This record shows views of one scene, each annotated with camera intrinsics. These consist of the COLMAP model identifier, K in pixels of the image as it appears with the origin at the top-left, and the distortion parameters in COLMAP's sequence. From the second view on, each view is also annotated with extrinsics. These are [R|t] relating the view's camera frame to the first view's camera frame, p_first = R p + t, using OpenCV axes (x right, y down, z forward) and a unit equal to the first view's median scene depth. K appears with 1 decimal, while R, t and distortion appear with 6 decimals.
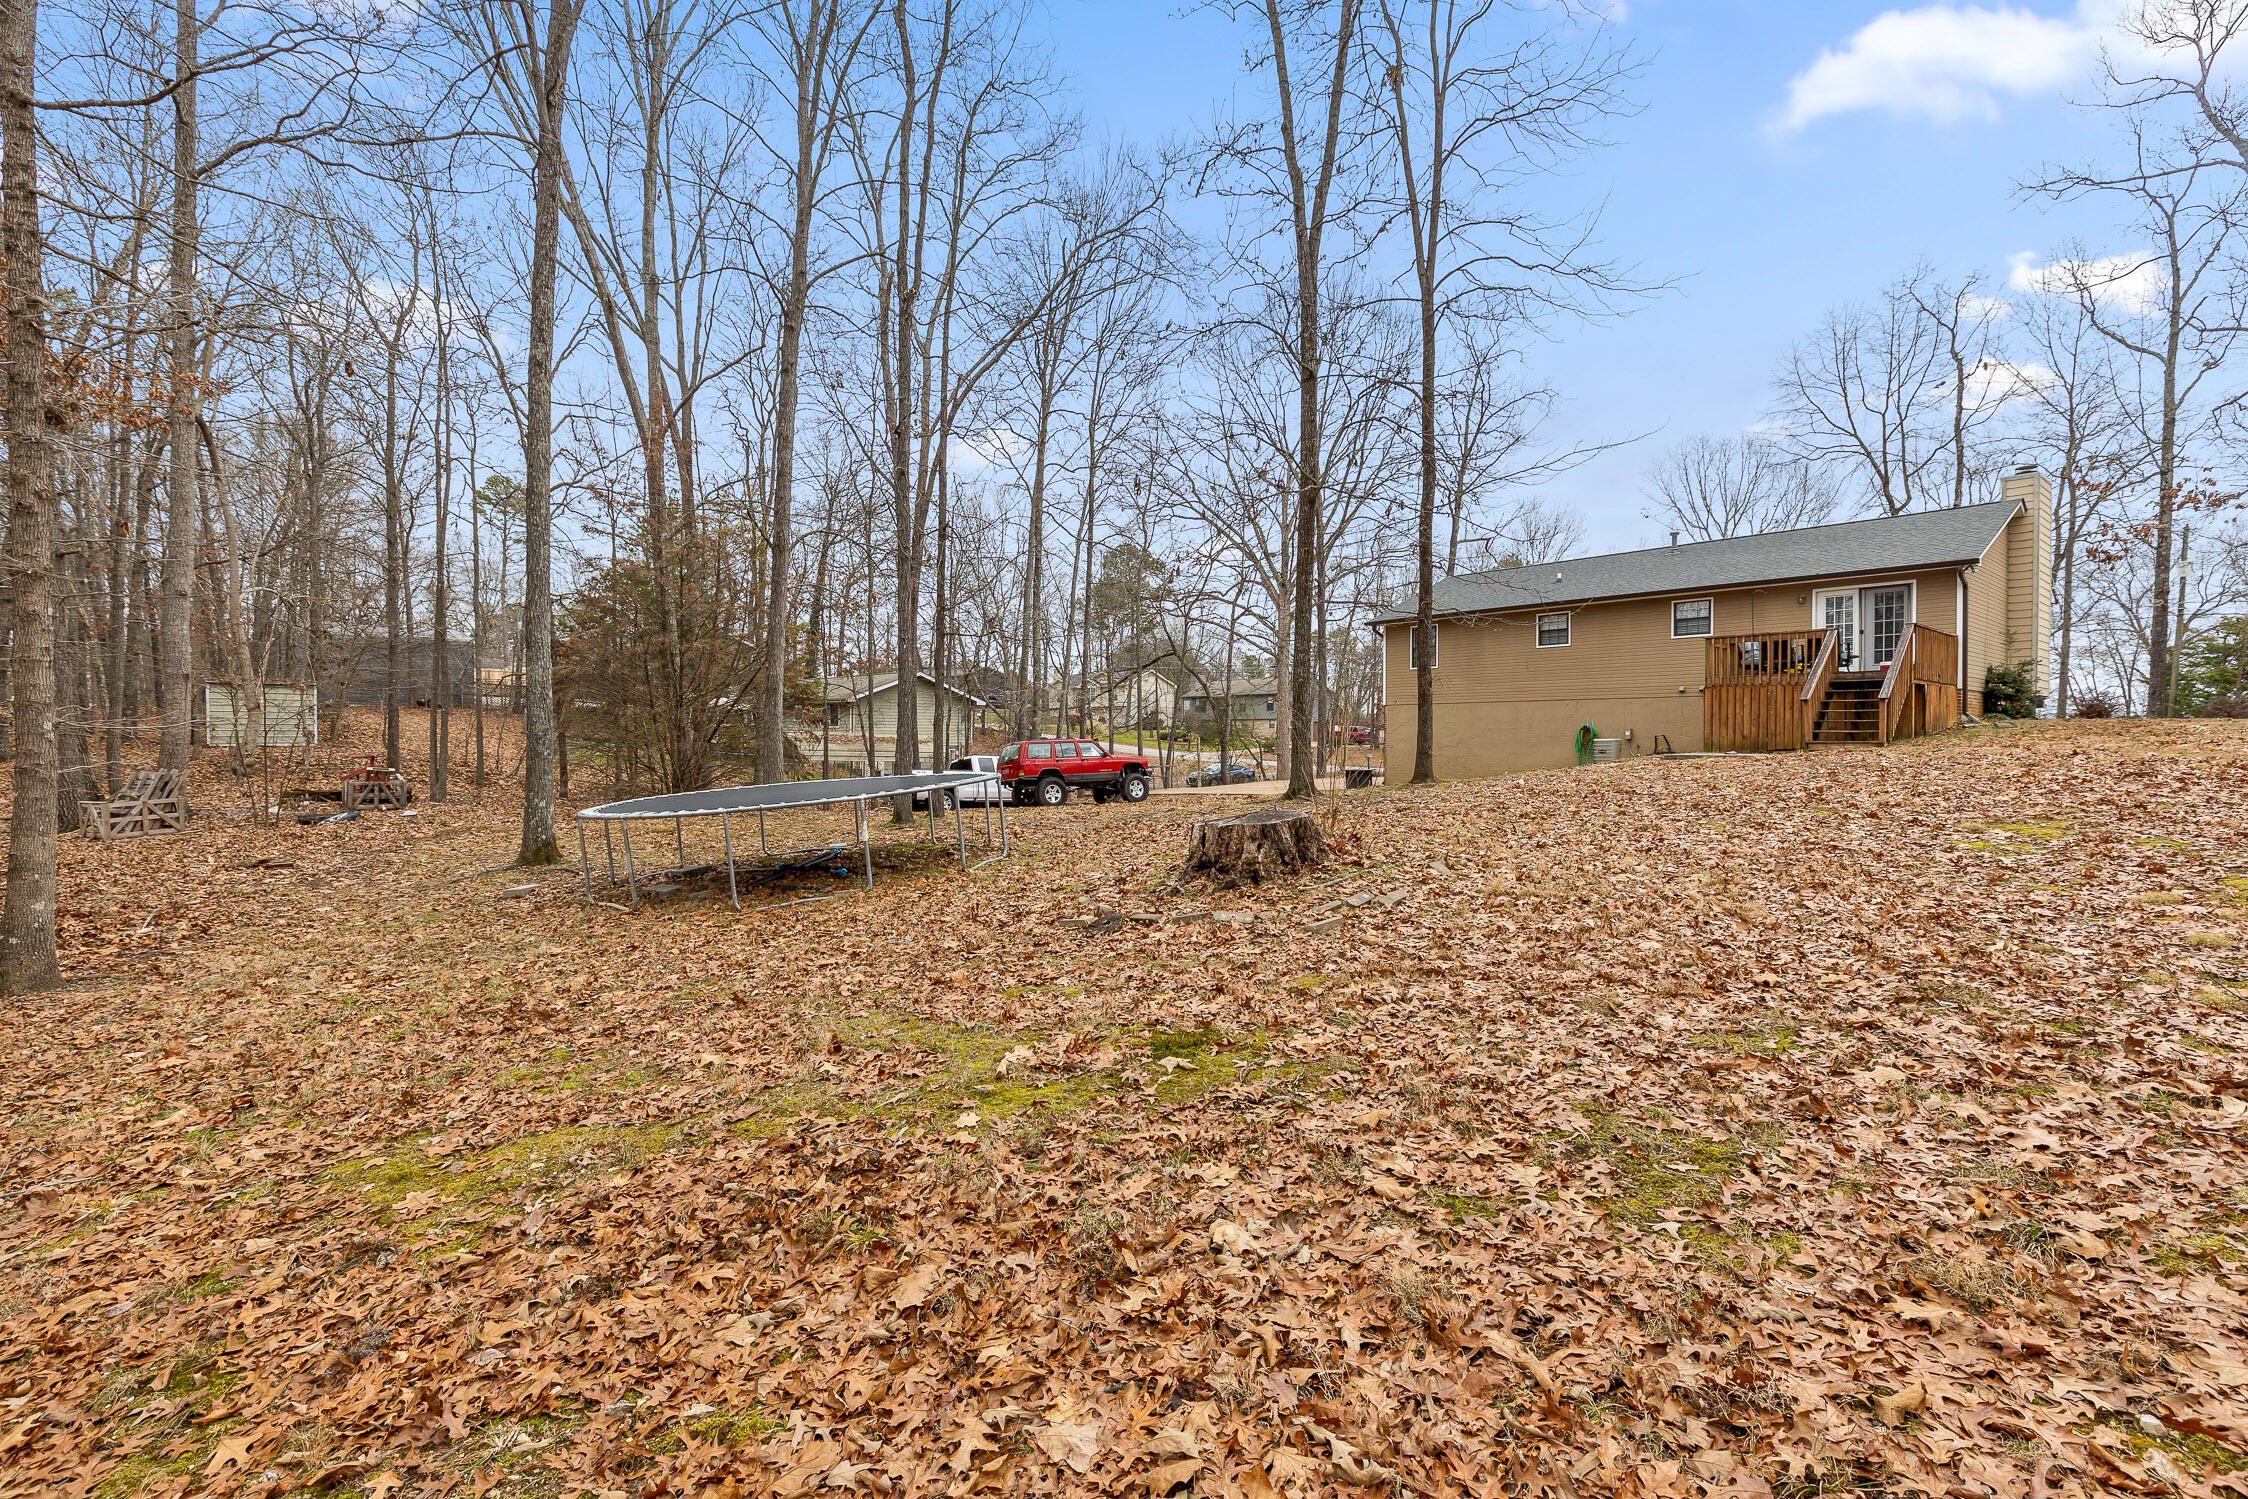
lens RADIAL K [[1001.2, 0, 1122.8], [0, 1001.2, 742.5], [0, 0, 1]] dist [0.002658, 0.000294]
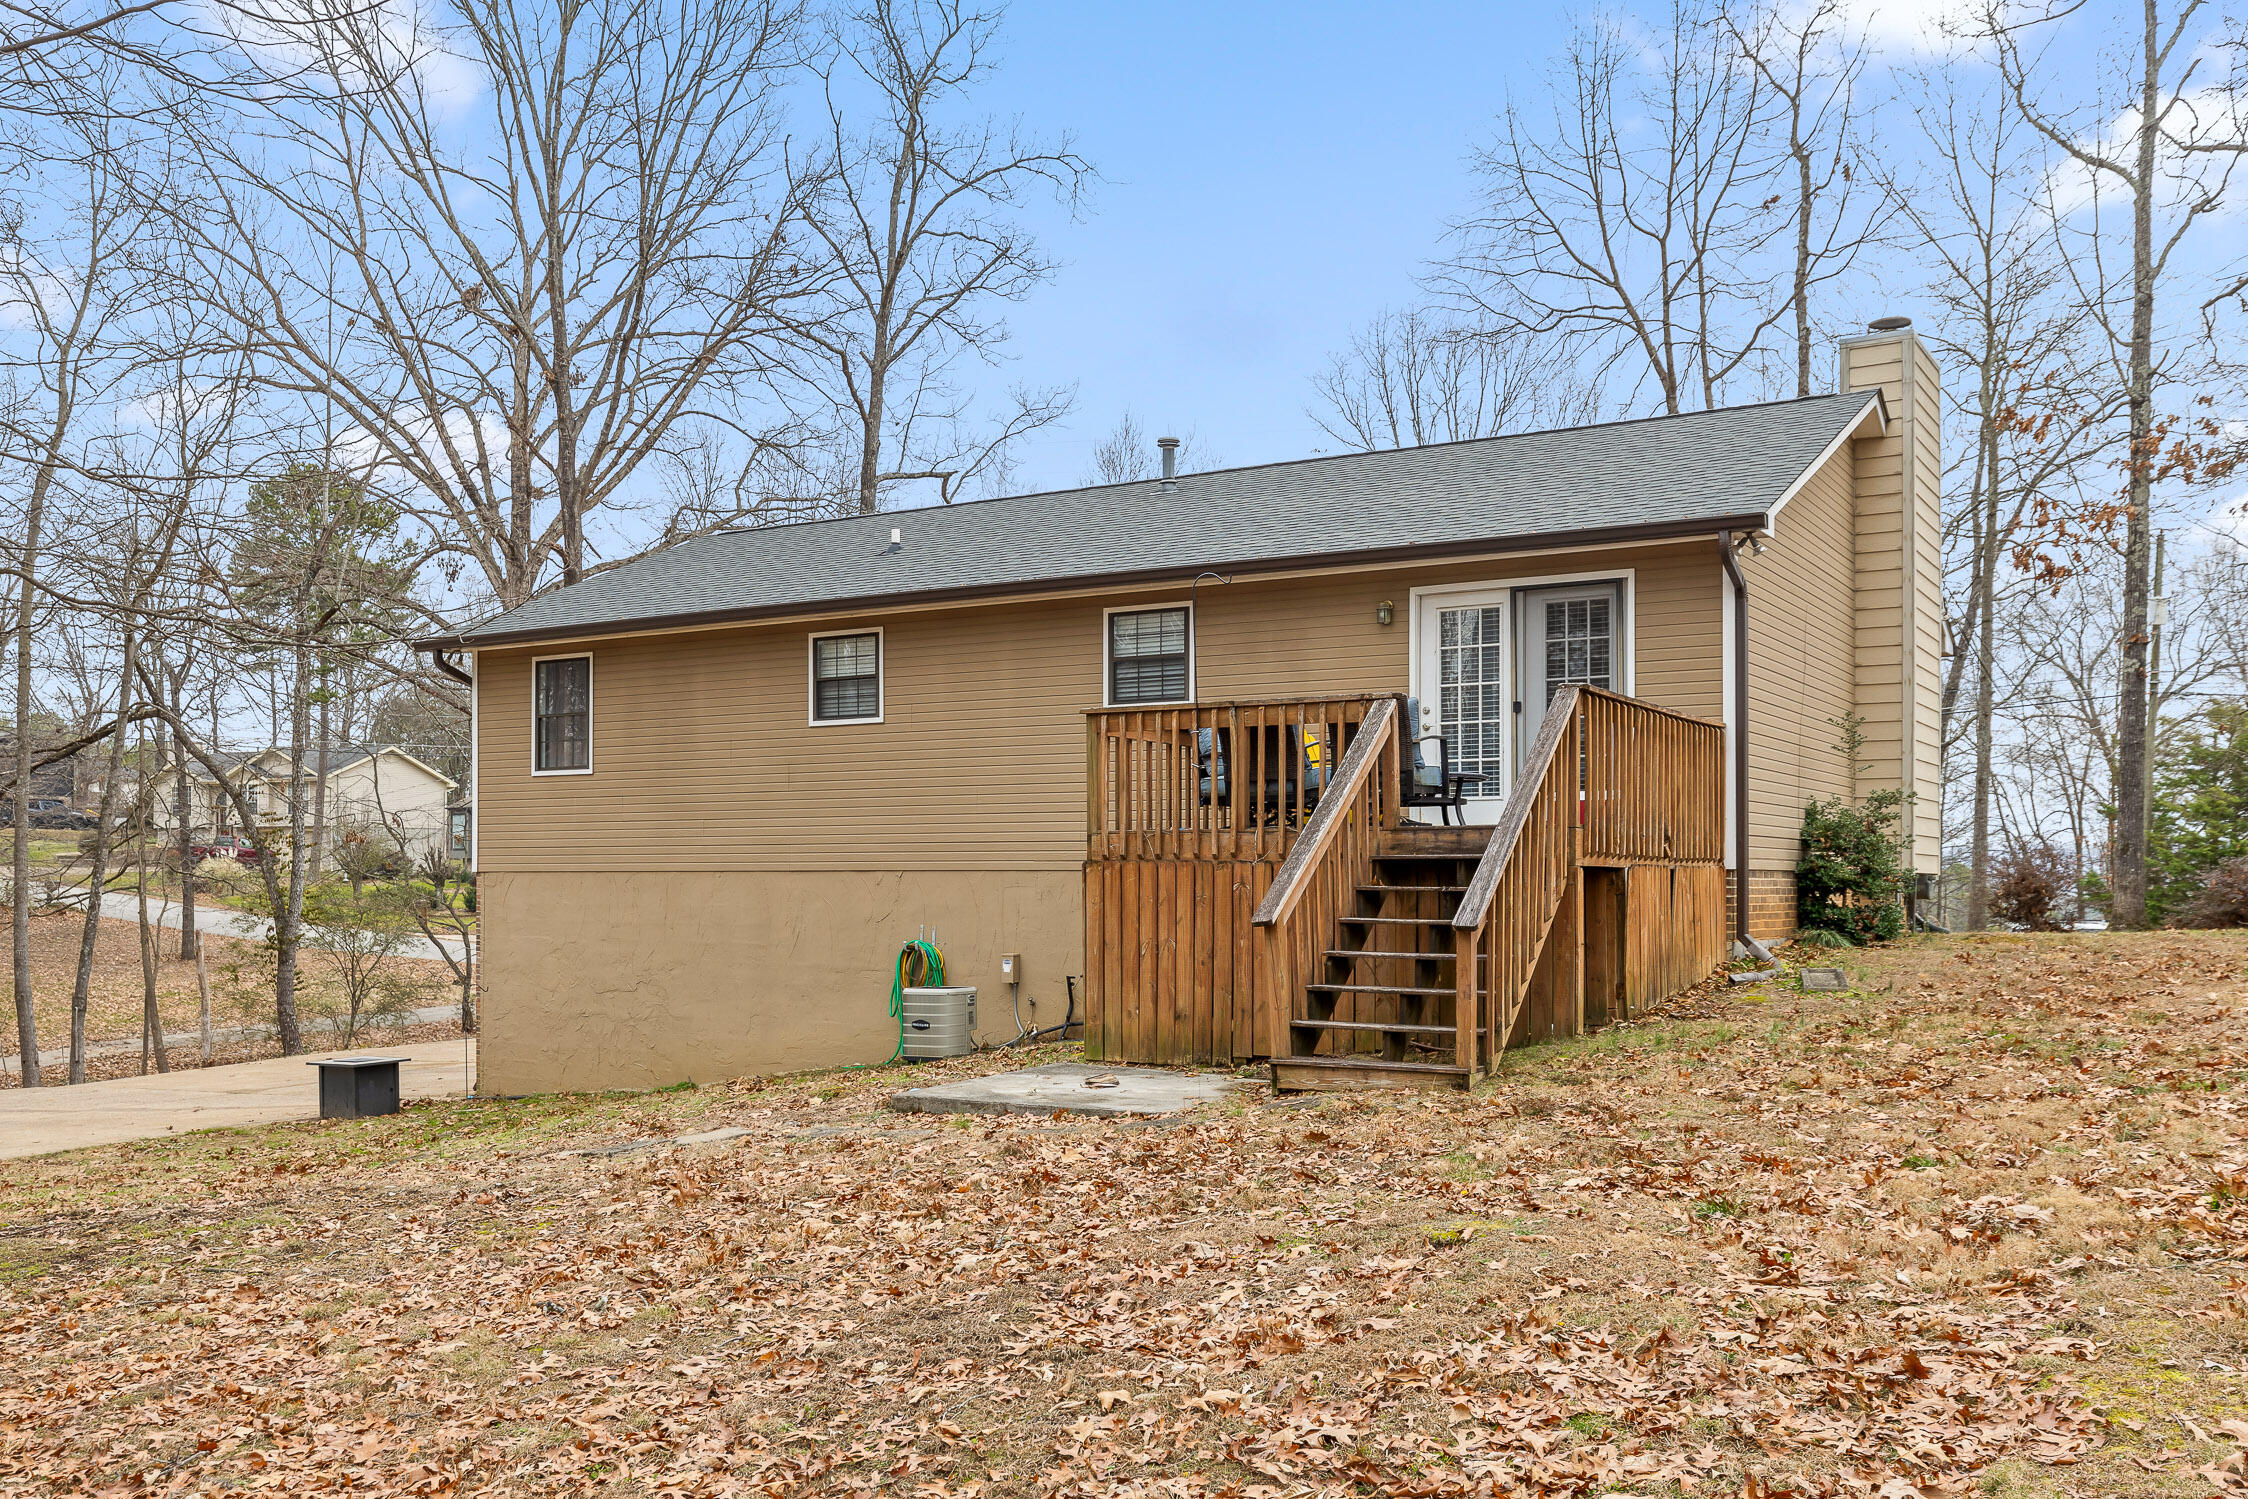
lens RADIAL K [[1909.0, 0, 1122.6], [0, 1909.0, 857.6], [0, 0, 1]] dist [-0.000497, -0.000567]
pose [[0.948445, 0.003779, 0.316920, 0.270993], [0.001051, 0.999886, -0.015069, -0.032155], [-0.316940, 0.014625, 0.948333, 0.275169]]
